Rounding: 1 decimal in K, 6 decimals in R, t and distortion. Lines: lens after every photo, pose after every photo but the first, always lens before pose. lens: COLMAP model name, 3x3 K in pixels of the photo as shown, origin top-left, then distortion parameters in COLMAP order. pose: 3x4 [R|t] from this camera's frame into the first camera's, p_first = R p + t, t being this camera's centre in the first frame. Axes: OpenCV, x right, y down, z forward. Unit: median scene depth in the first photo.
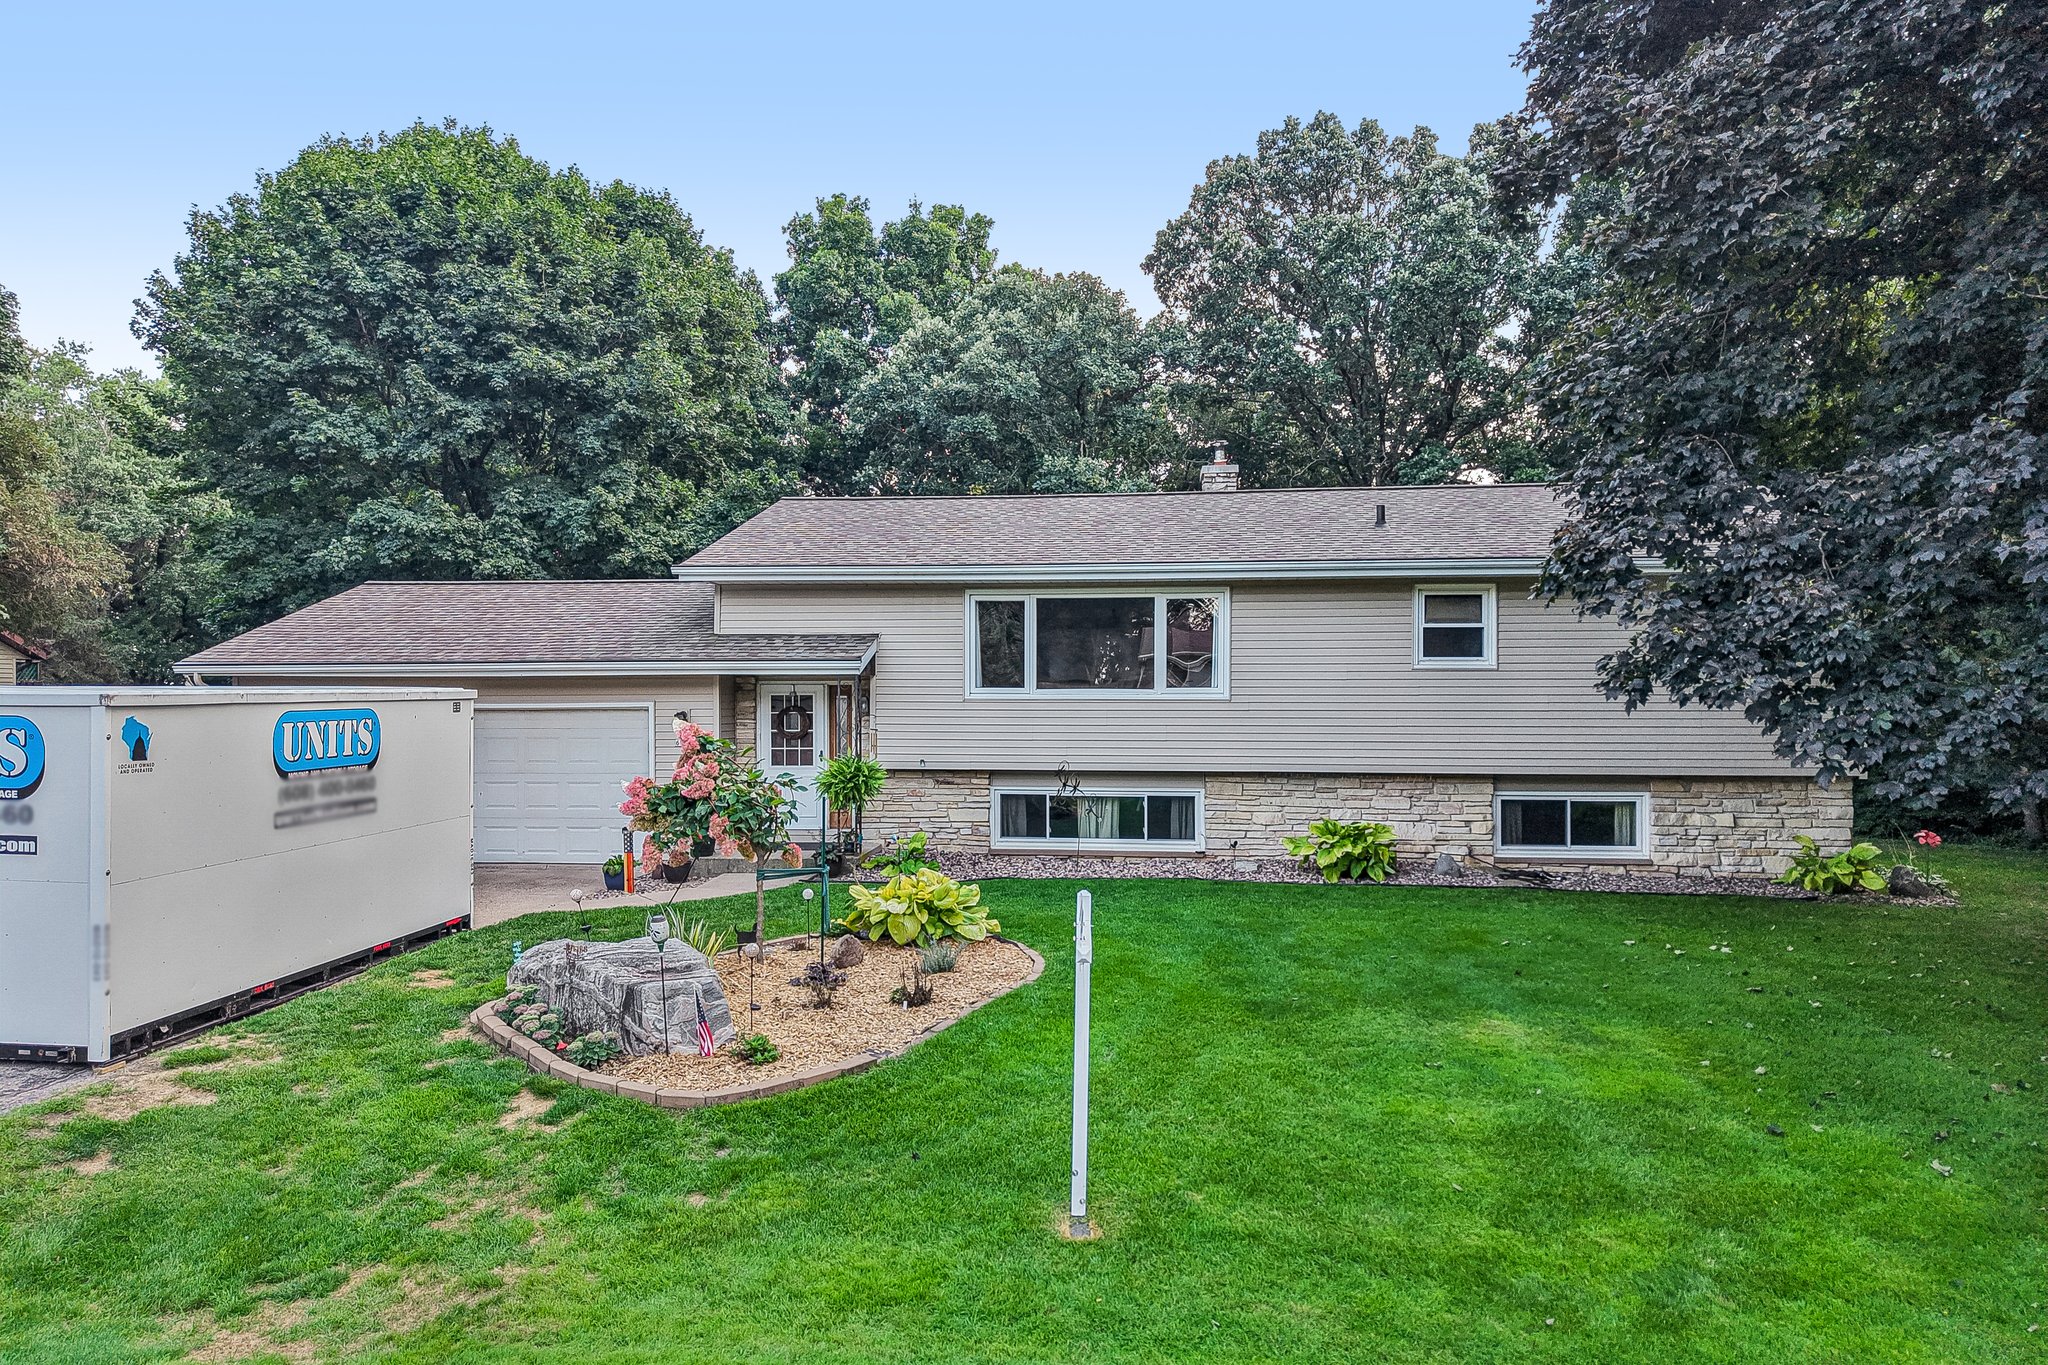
lens RADIAL K [[1399.9, 0, 1015.5], [0, 1399.9, 680.2], [0, 0, 1]] dist [0.010695, -0.011159]
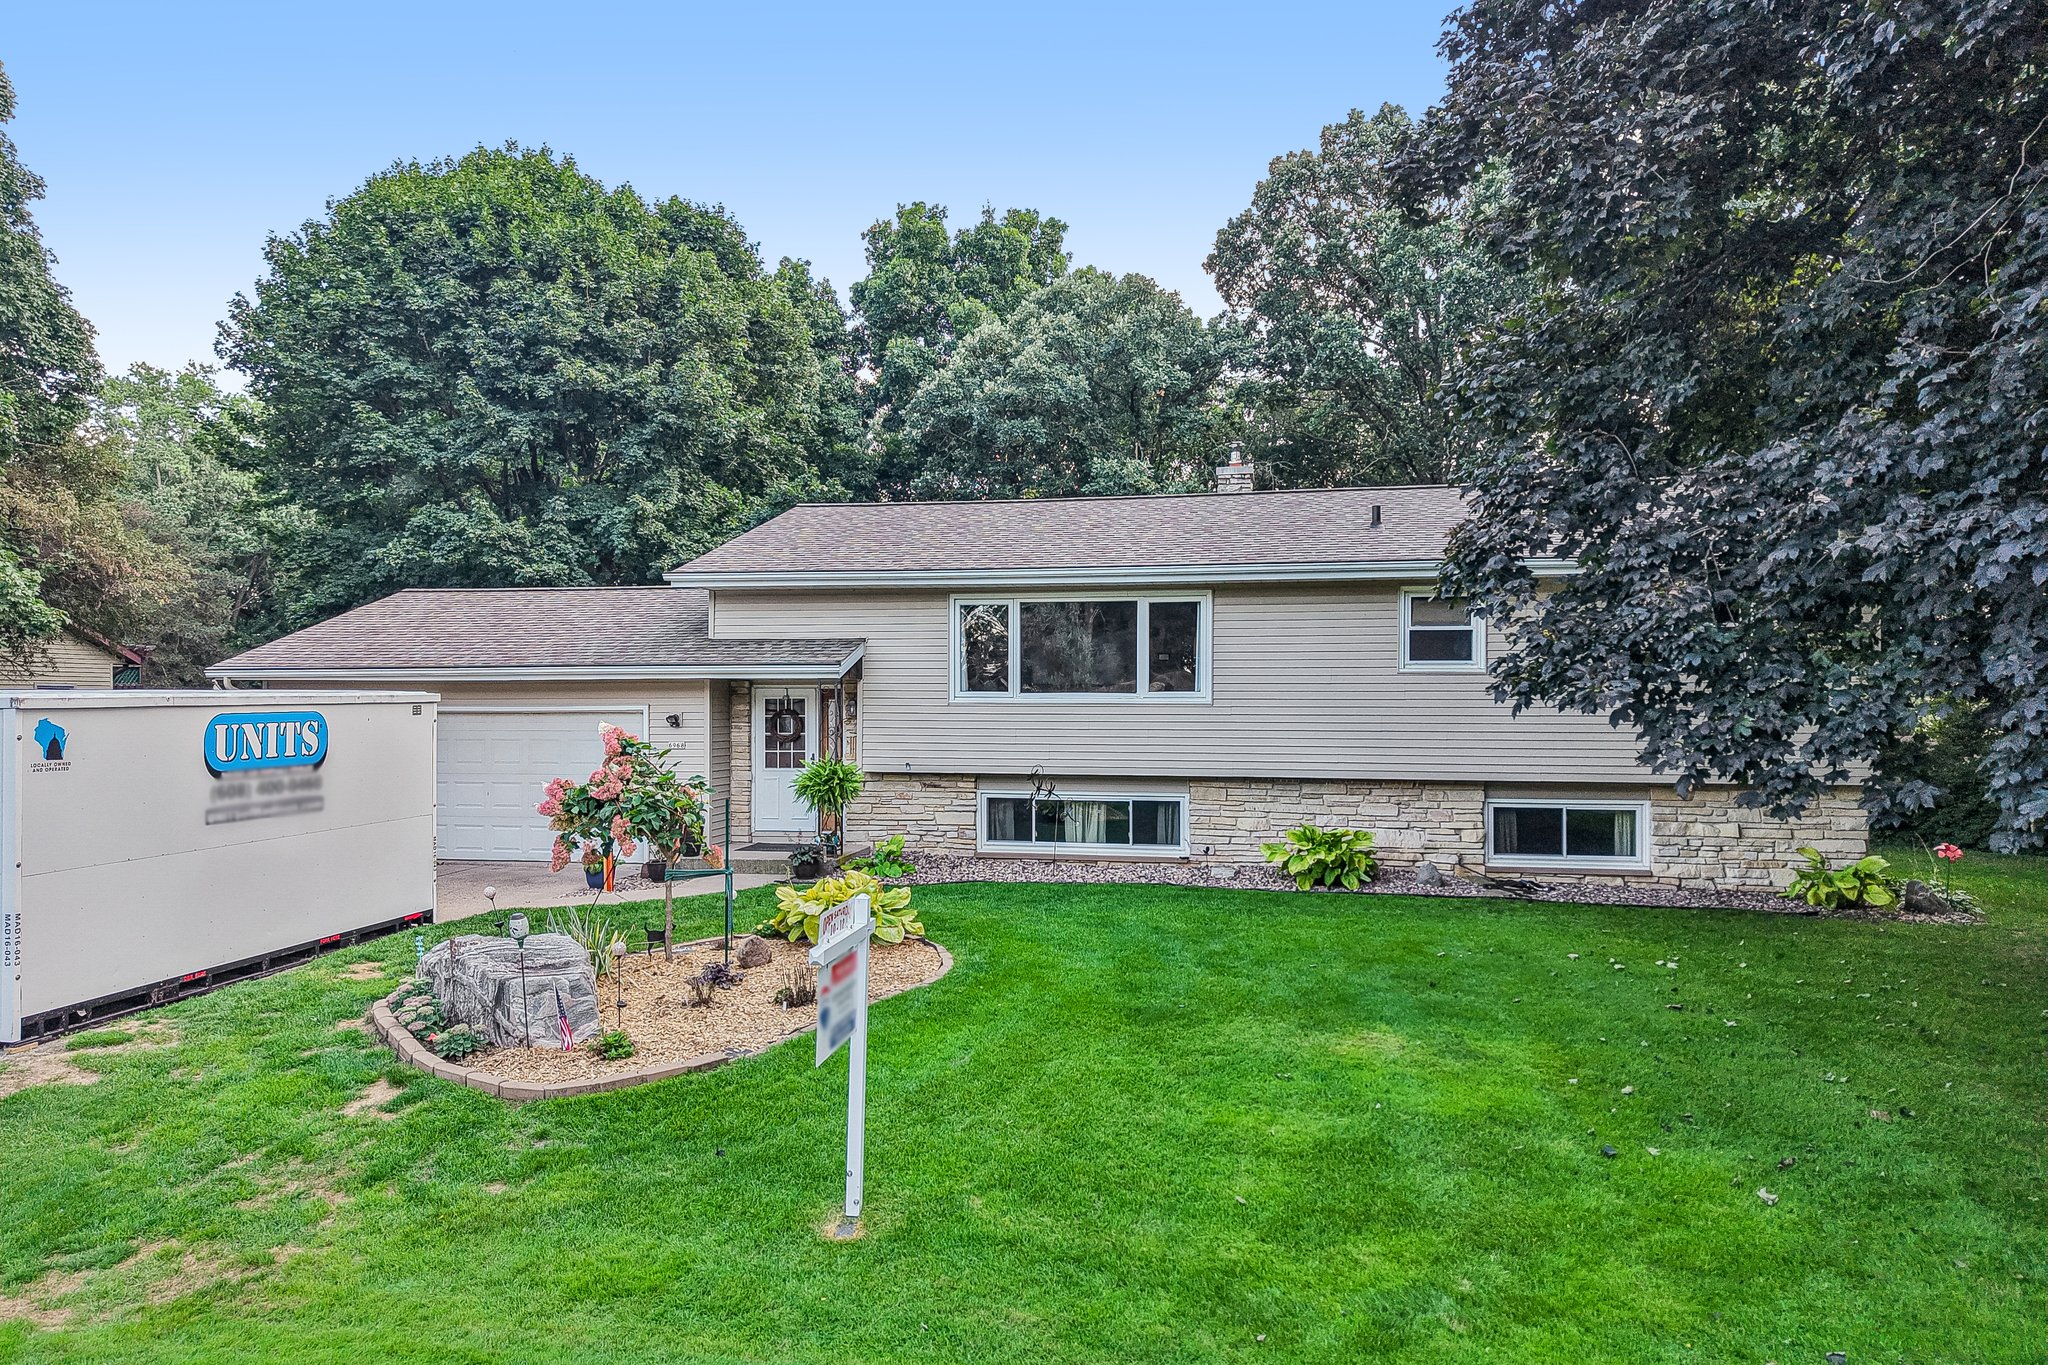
lens RADIAL K [[1399.9, 0, 1014.4], [0, 1399.9, 684.4], [0, 0, 1]] dist [0.010695, -0.011159]
pose [[0.996244, 0.000412, -0.086587, 0.099807], [-0.000363, 1.000000, 0.000575, -0.000319], [0.086587, -0.000541, 0.996244, 0.002492]]
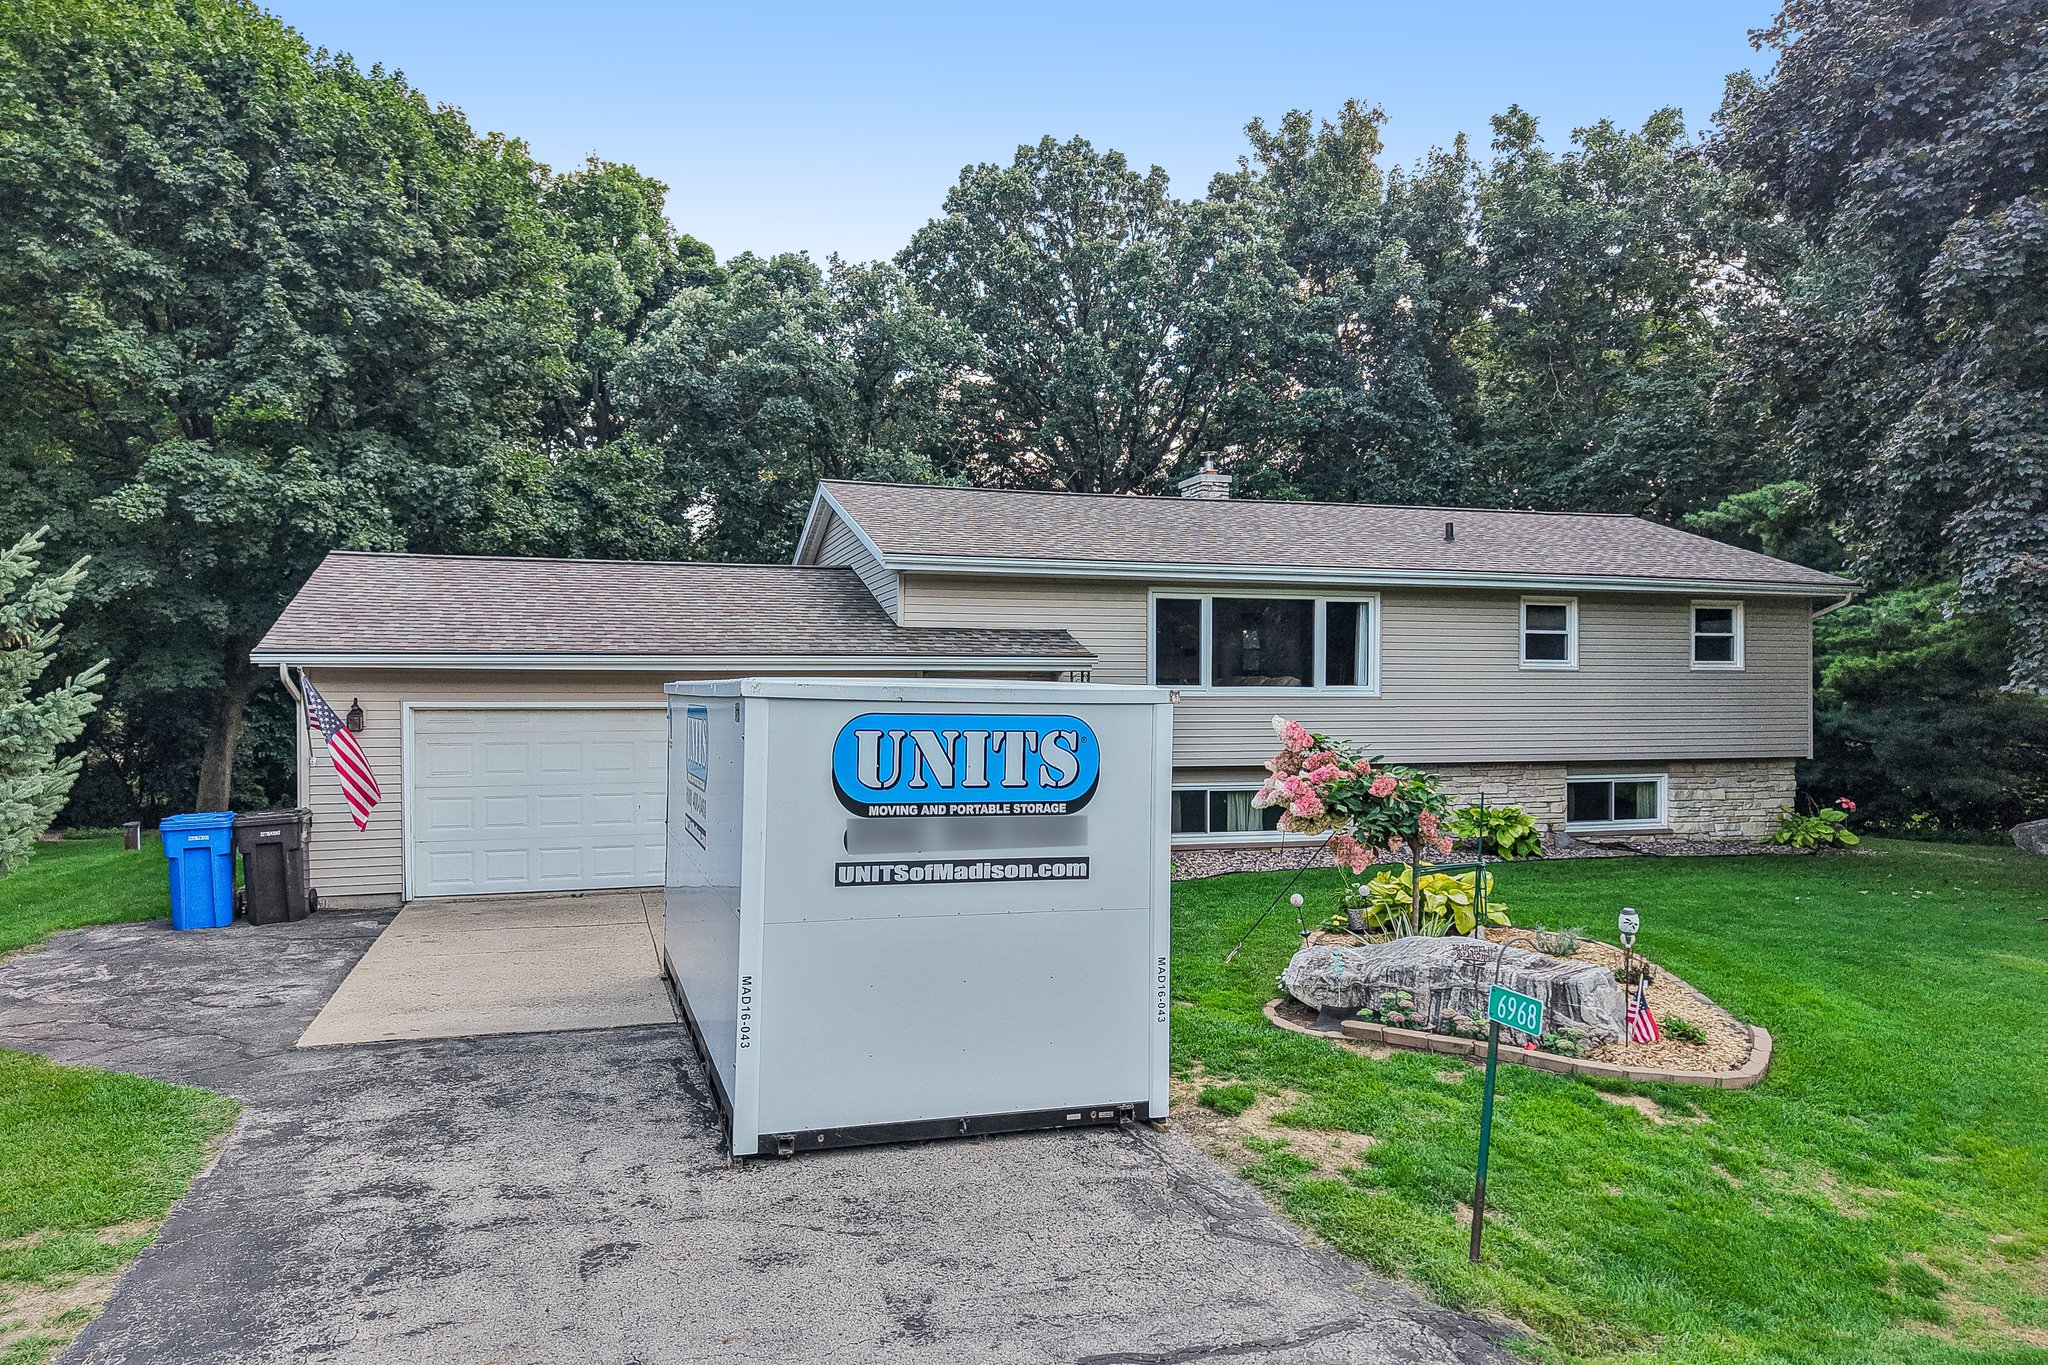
lens RADIAL K [[1399.9, 0, 1030.7], [0, 1399.9, 683.6], [0, 0, 1]] dist [0.010695, -0.011159]
pose [[0.912034, 0.003134, 0.410103, -0.536979], [-0.004489, 0.999987, 0.002341, 0.002482], [-0.410091, -0.003976, 0.912036, 0.124613]]
